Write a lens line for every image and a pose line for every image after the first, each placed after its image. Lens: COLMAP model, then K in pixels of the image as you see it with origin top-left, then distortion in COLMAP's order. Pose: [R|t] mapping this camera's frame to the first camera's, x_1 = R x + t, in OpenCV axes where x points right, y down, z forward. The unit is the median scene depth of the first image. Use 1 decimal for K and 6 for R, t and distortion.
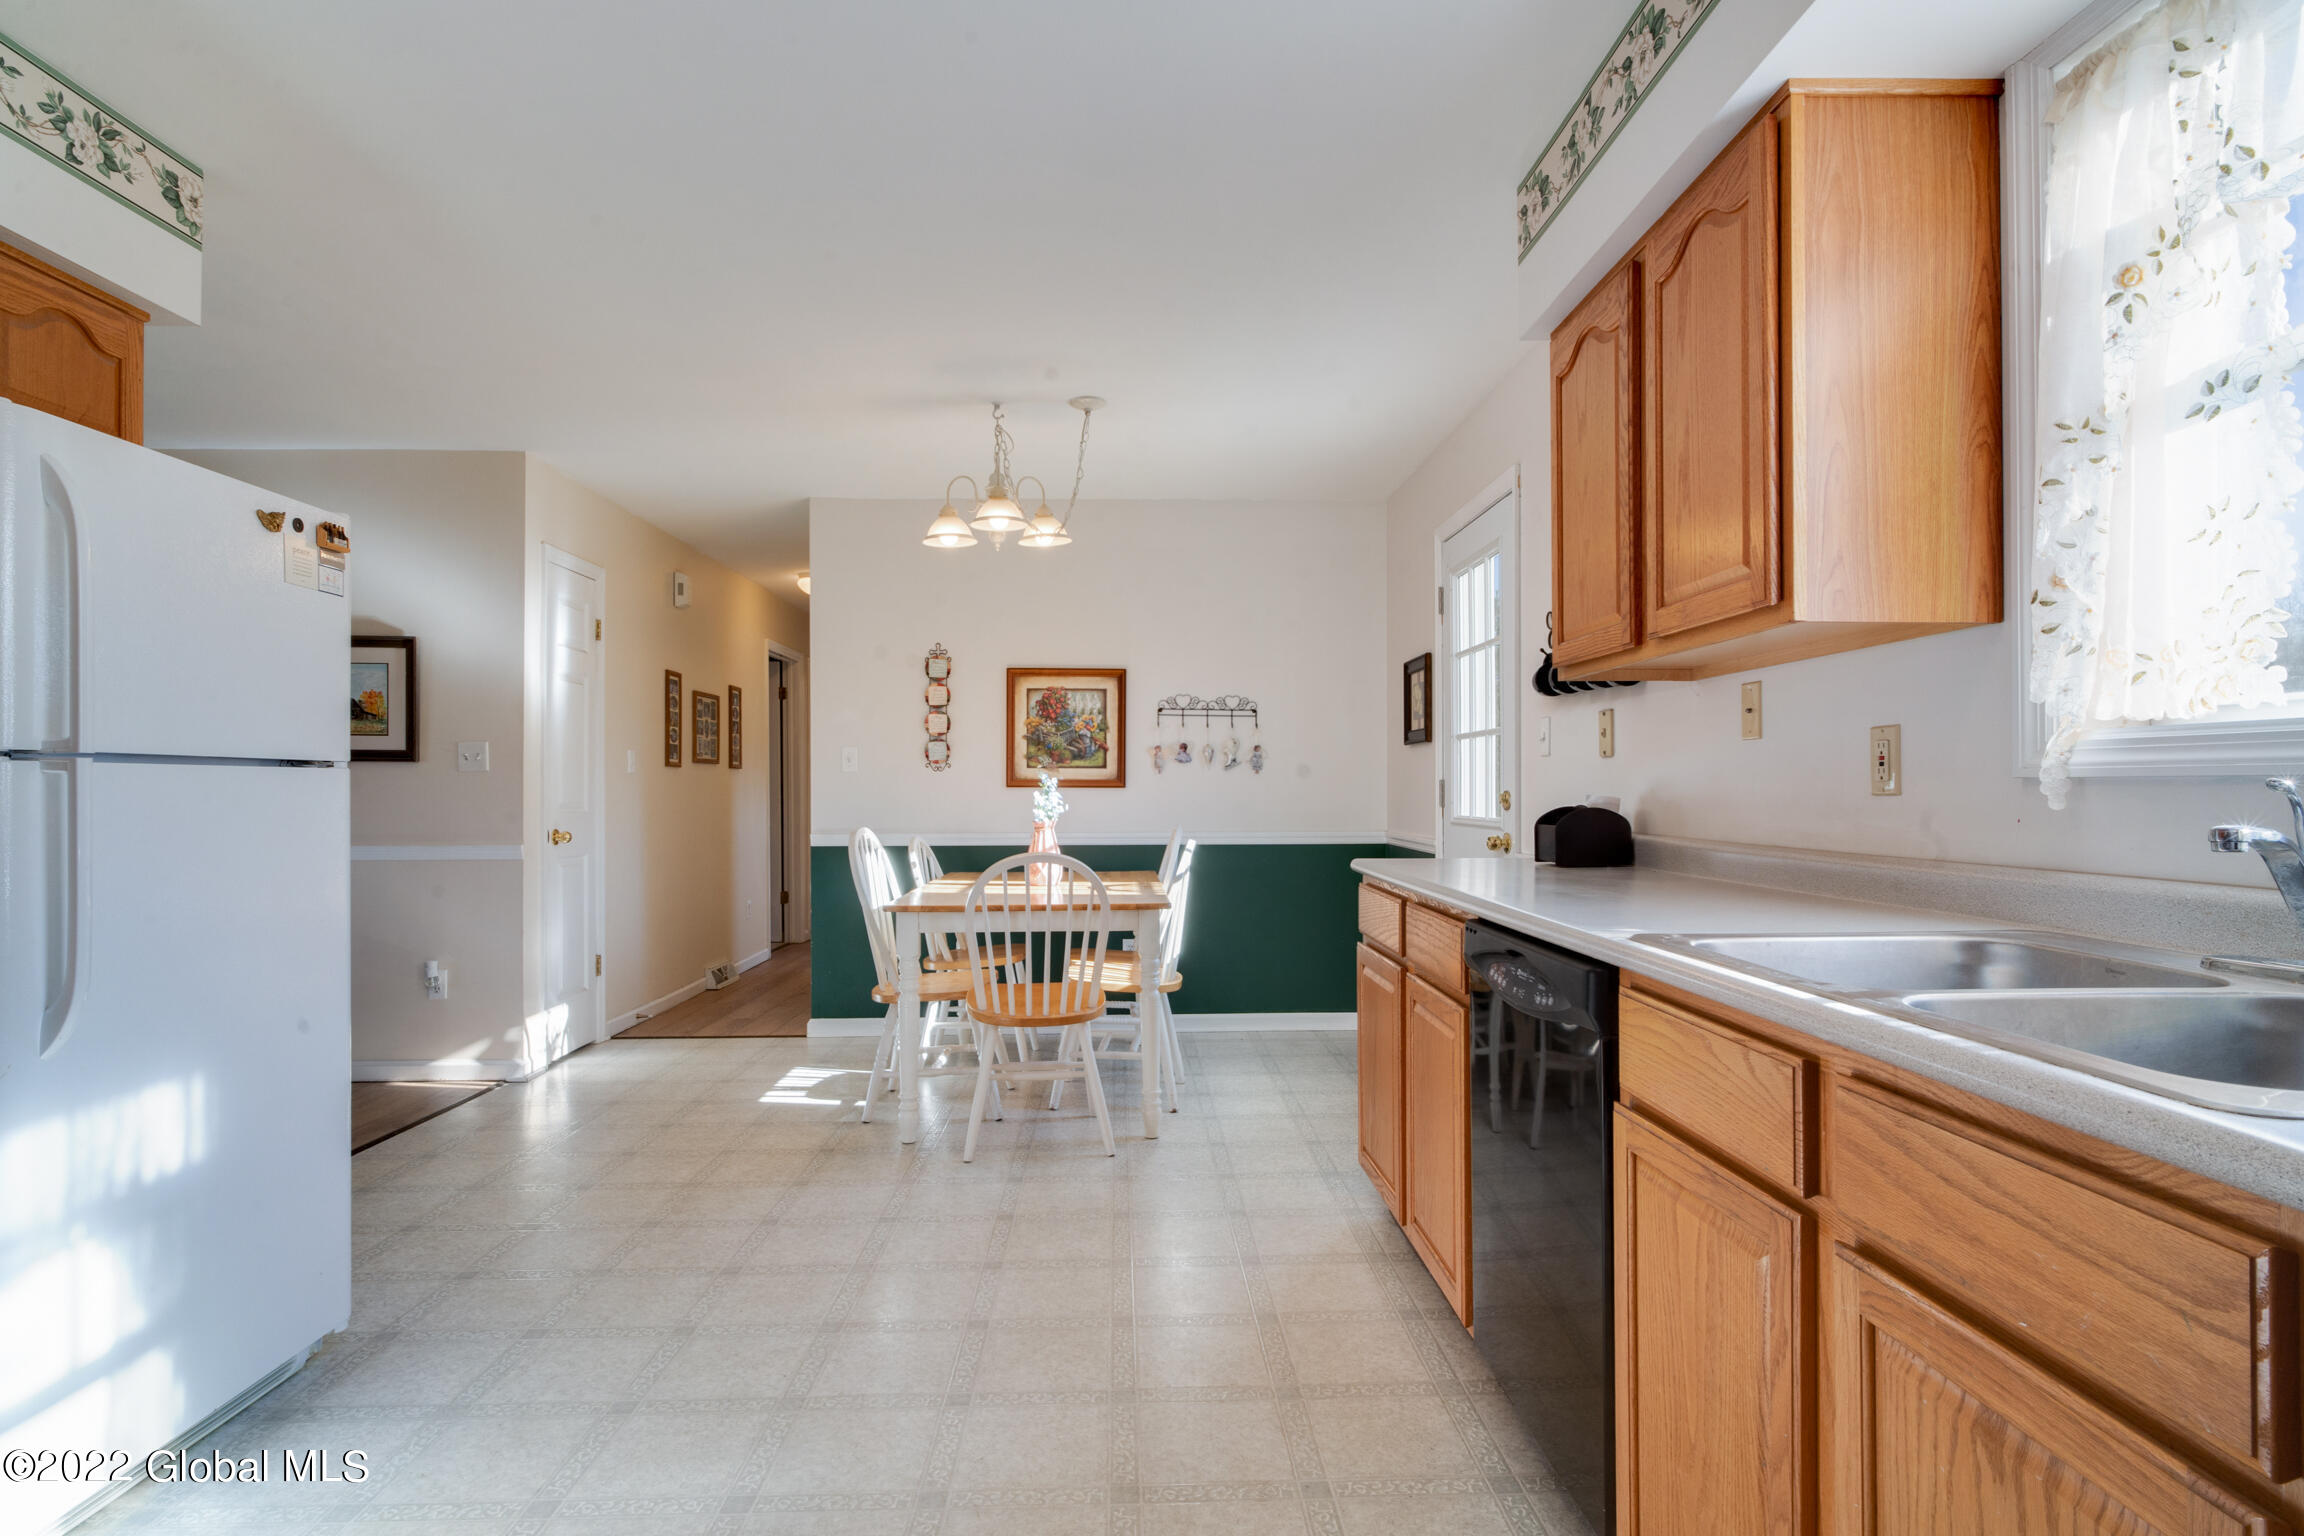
lens RADIAL K [[1177.0, 0, 1152.0], [0, 1177.0, 768.0], [0, 0, 1]] dist [0.004813, -0.000100]
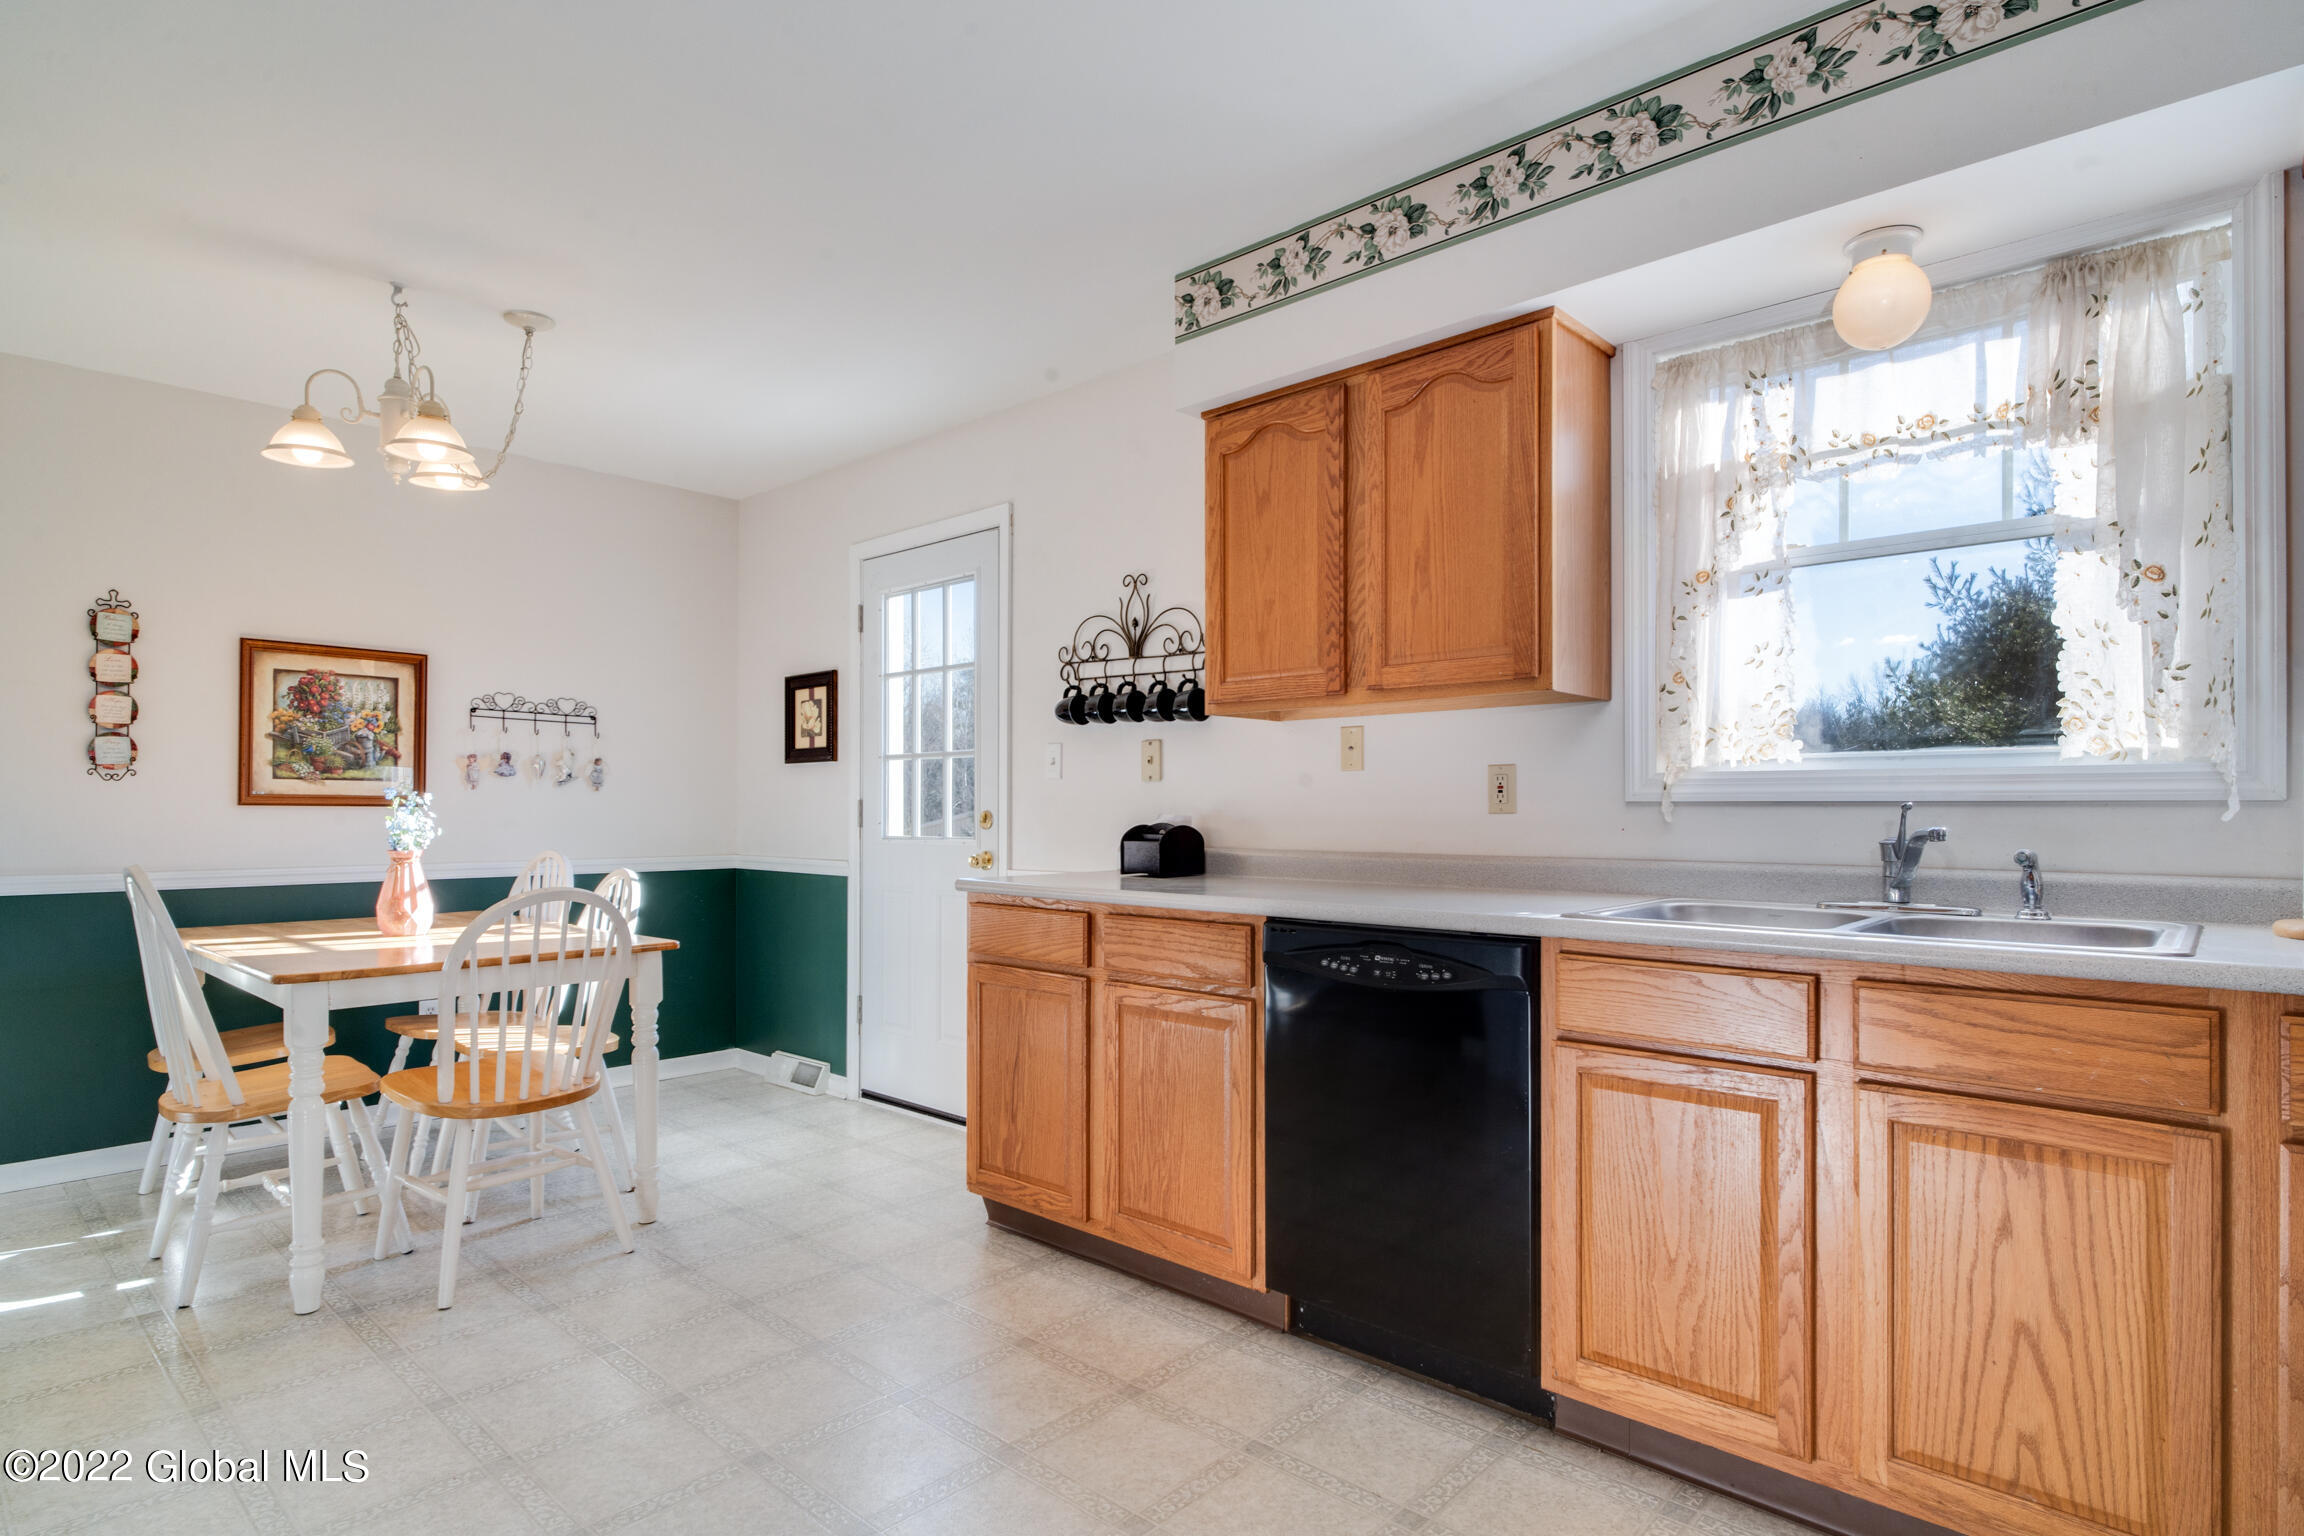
lens RADIAL K [[1198.2, 0, 1150.1], [0, 1198.2, 793.5], [0, 0, 1]] dist [-0.000326, -0.001190]
pose [[0.705058, 0.013120, 0.709029, -0.320393], [-0.014808, 0.999883, -0.003777, 0.004976], [-0.708995, -0.007837, 0.705170, 0.129365]]
